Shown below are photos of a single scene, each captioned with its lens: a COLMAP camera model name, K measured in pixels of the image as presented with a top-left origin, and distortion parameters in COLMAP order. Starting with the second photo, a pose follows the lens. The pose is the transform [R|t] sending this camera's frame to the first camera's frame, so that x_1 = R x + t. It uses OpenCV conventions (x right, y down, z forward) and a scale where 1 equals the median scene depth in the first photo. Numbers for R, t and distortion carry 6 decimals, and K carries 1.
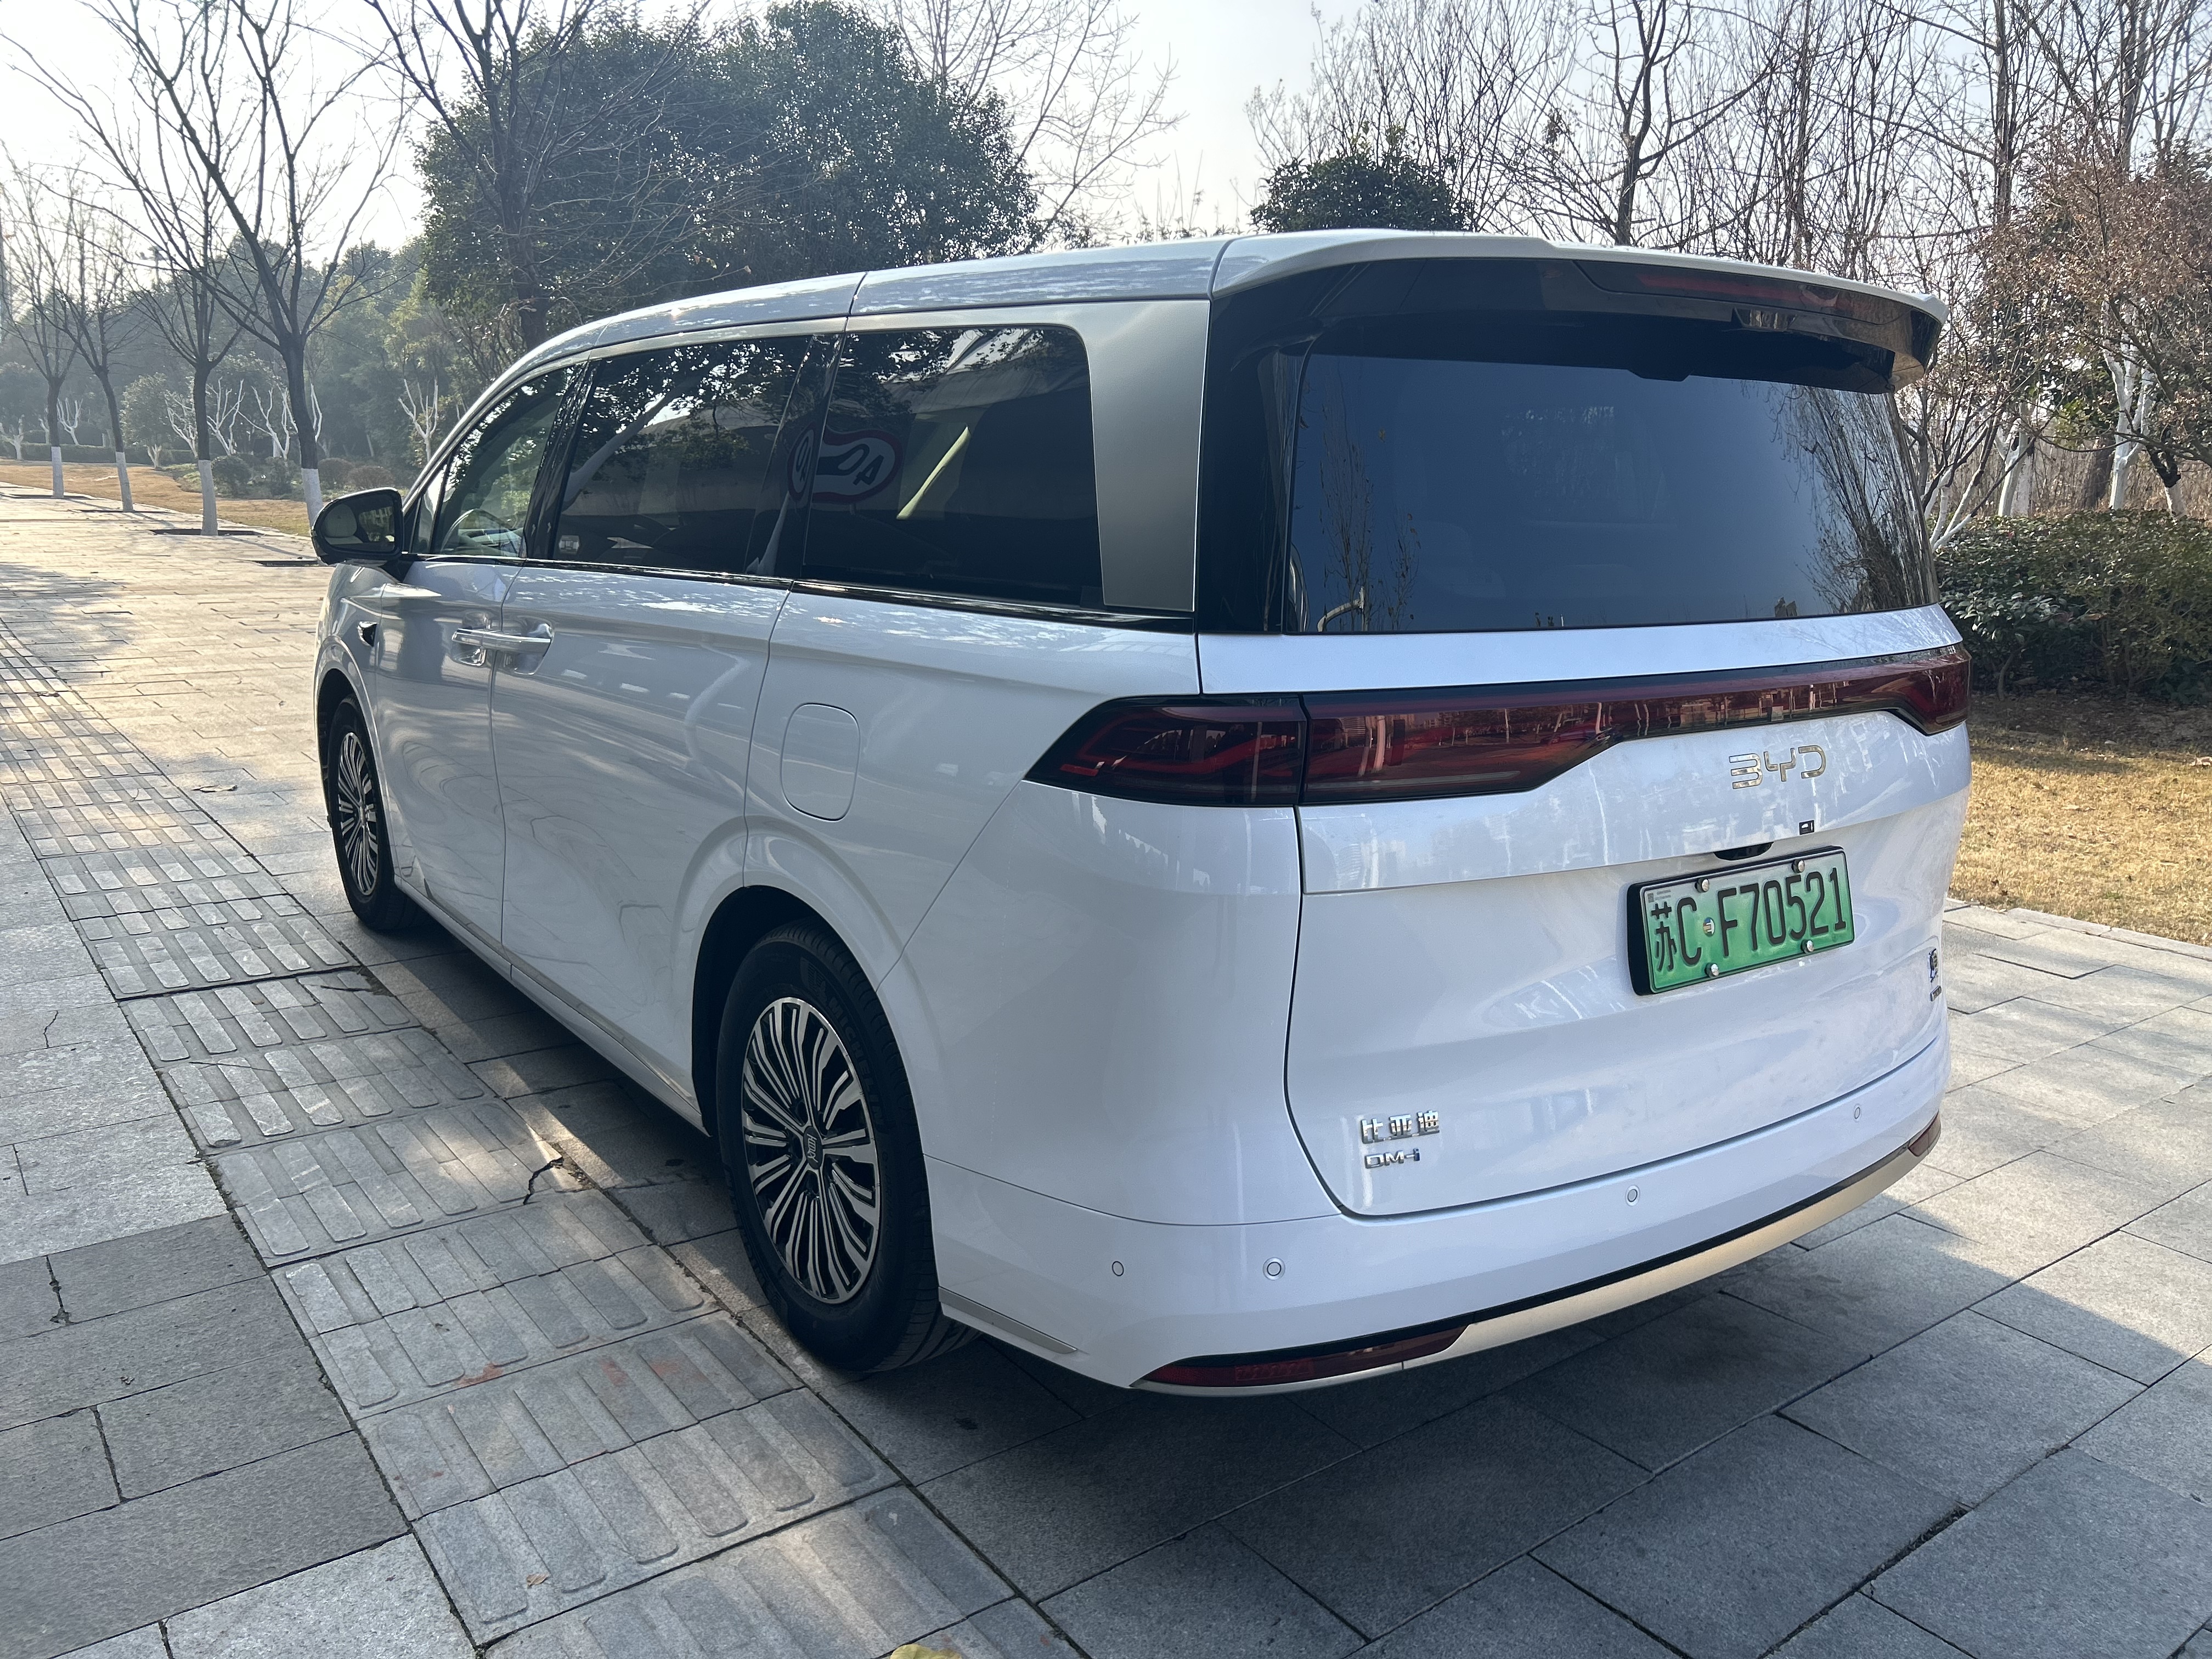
lens RADIAL K [[1667.7, 0, 1106.0], [0, 1667.7, 829.5], [0, 0, 1]] dist [0.073763, -0.081729]
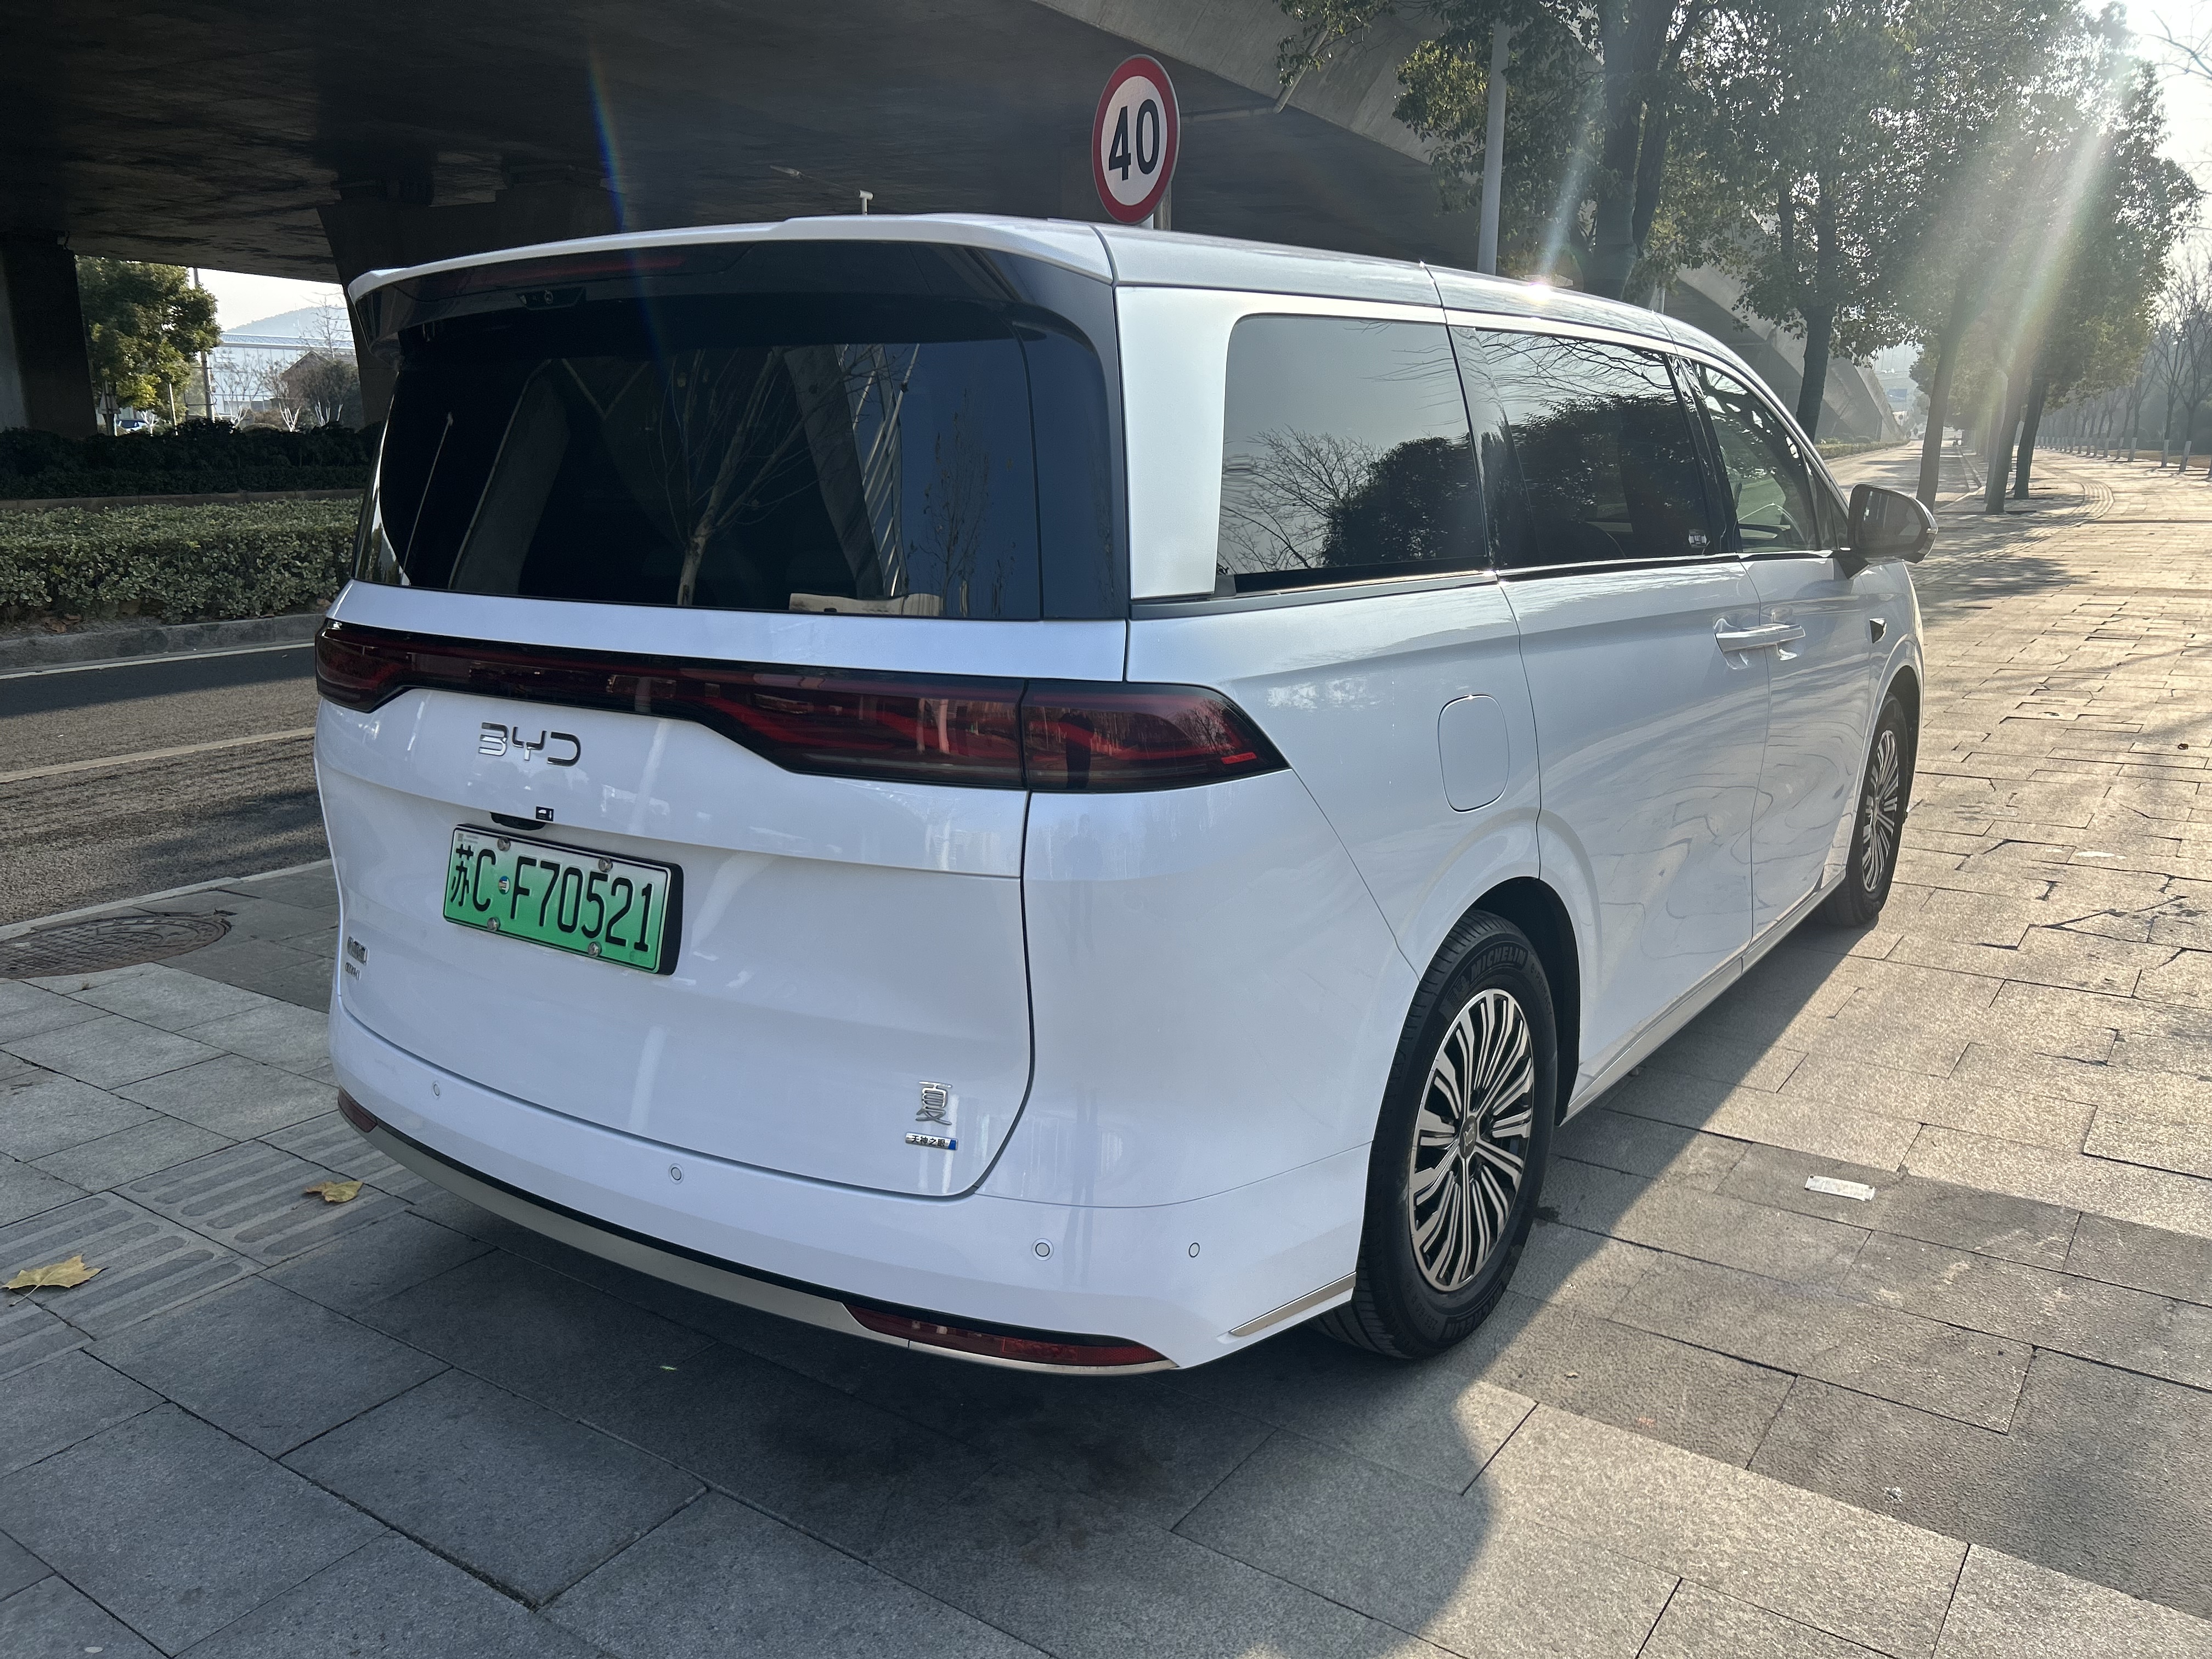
lens RADIAL K [[1631.0, 0, 1103.9], [0, 1631.0, 798.3], [0, 0, 1]] dist [0.058422, -0.081034]
pose [[0.321362, 0.170075, -0.931558, 1.364501], [-0.176162, 0.977304, 0.117656, -0.174140], [0.930426, 0.126295, 0.344029, 0.946040]]
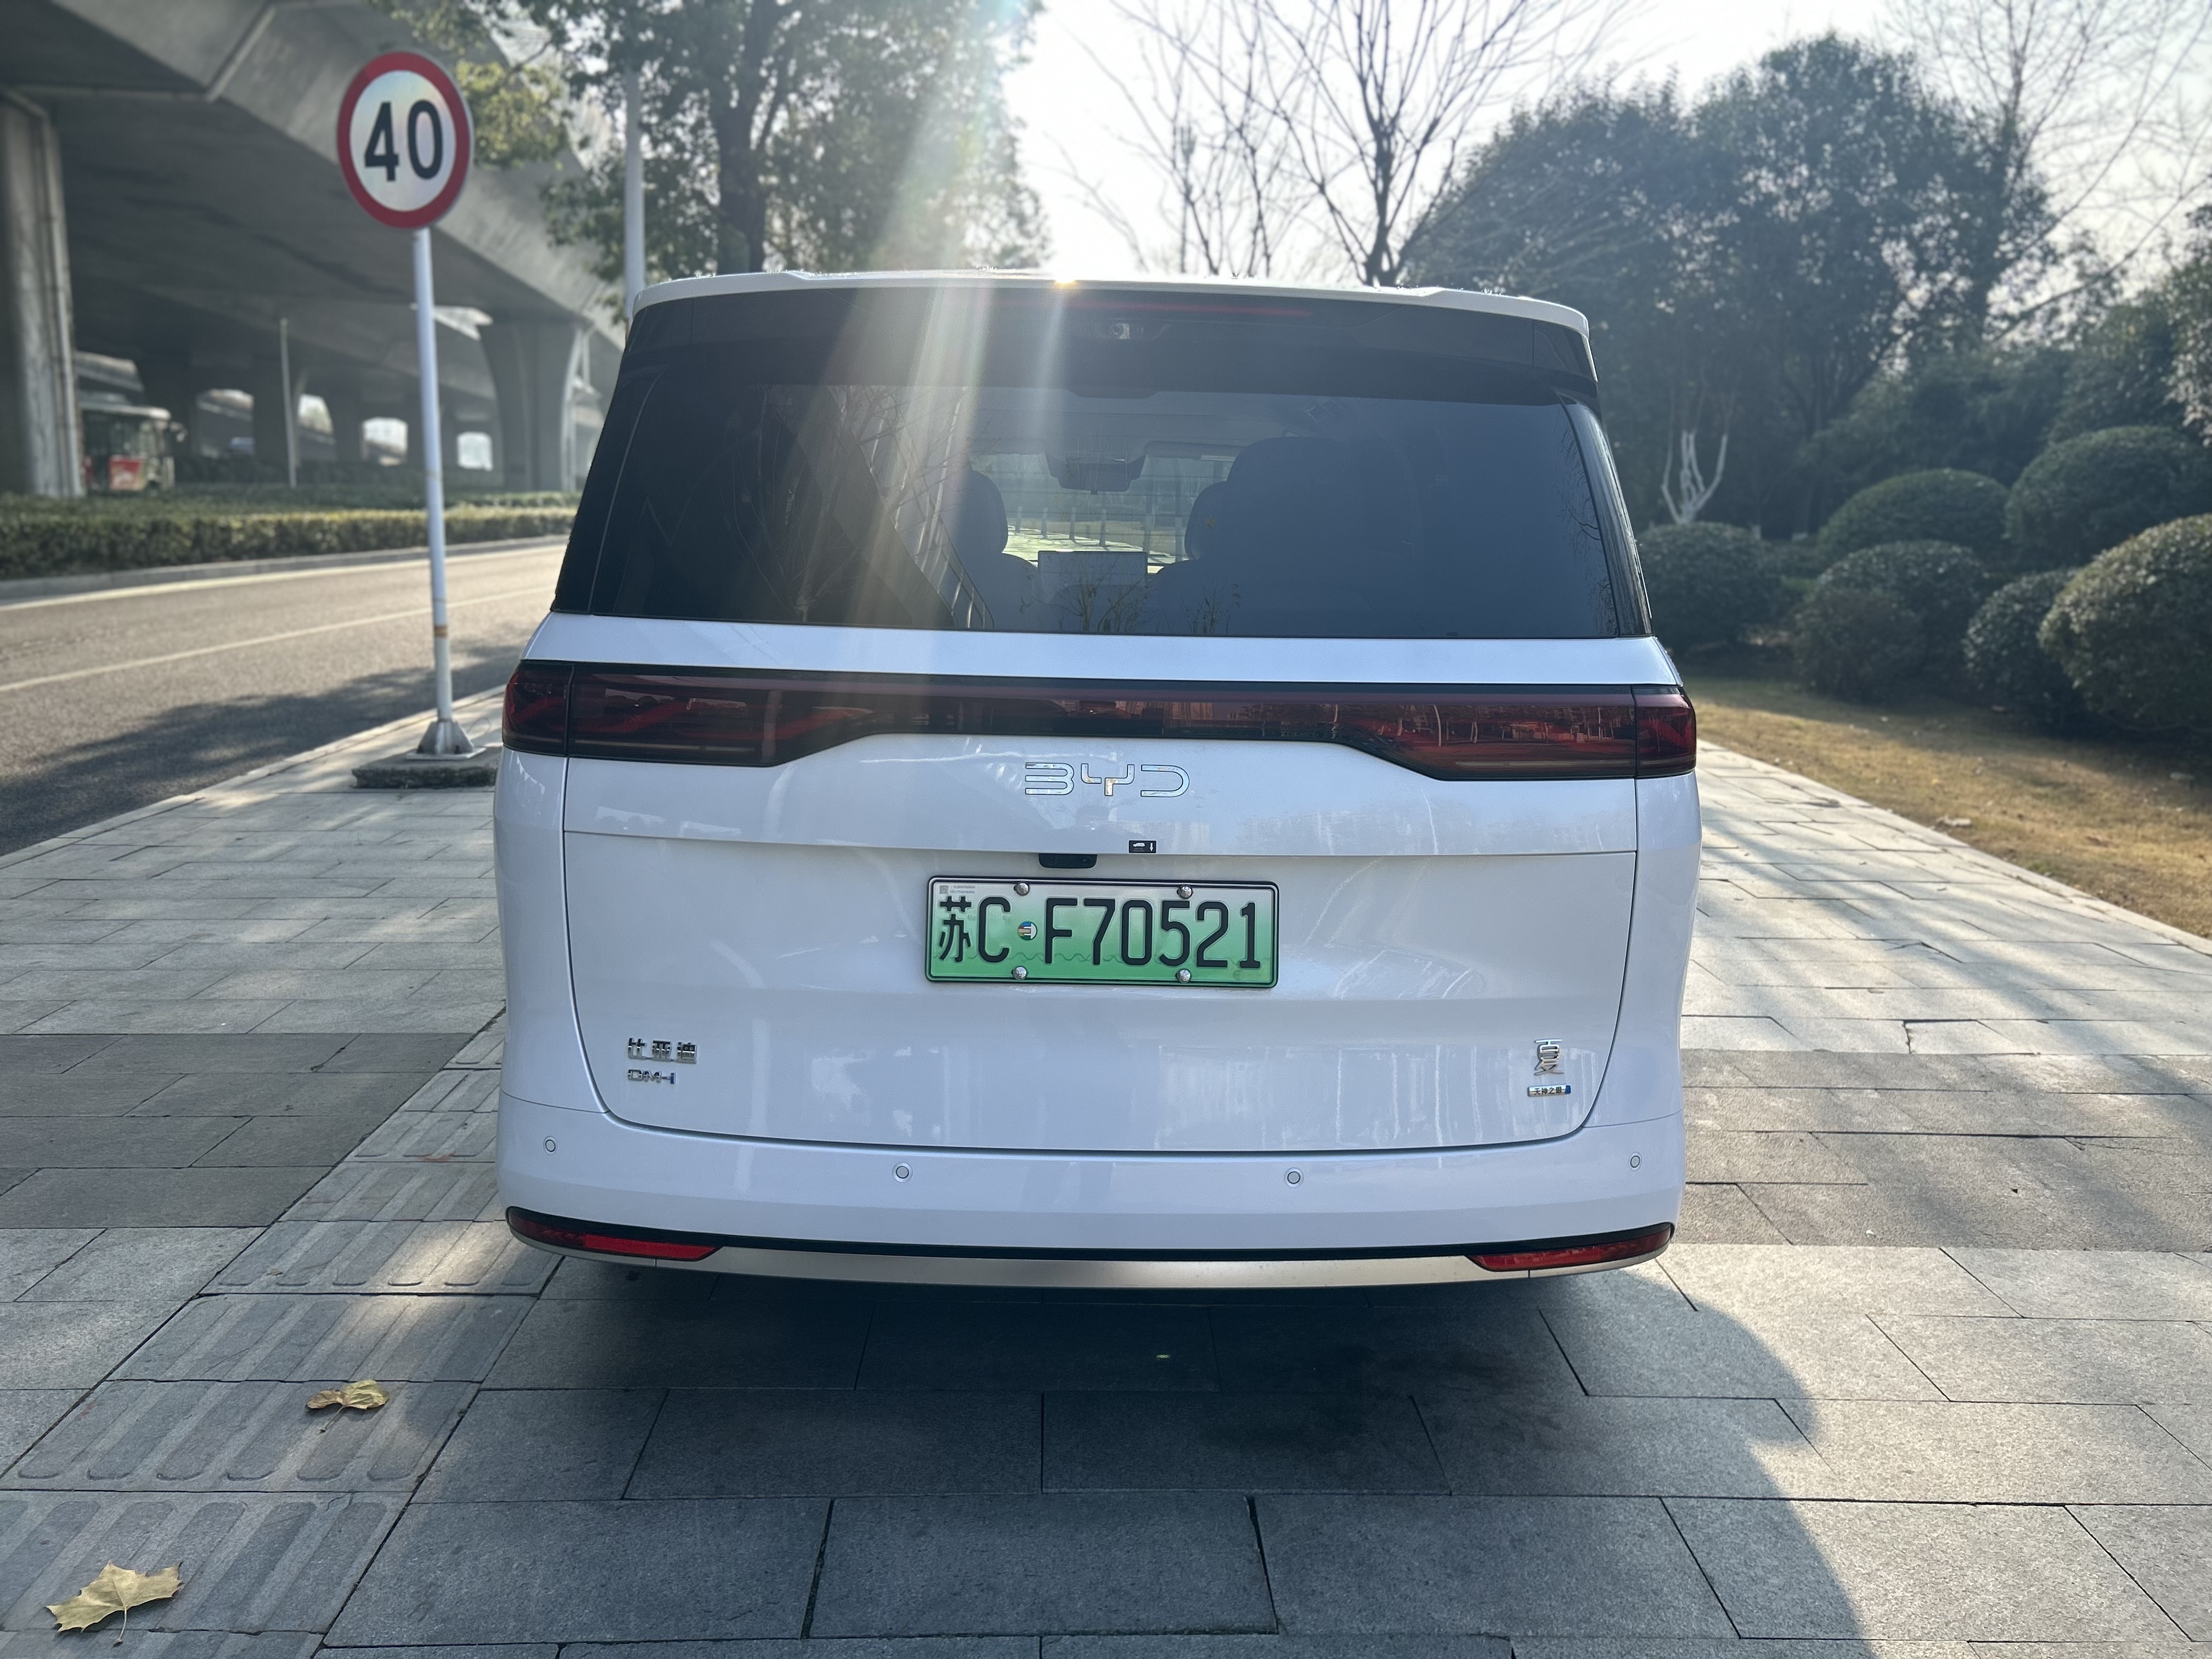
lens RADIAL K [[1667.7, 0, 1106.0], [0, 1667.7, 829.5], [0, 0, 1]] dist [0.073763, -0.081729]
pose [[0.816685, 0.103788, -0.567674, 0.916169], [-0.124354, 0.992235, 0.002508, -0.010231], [0.563527, 0.068544, 0.823249, 0.191336]]
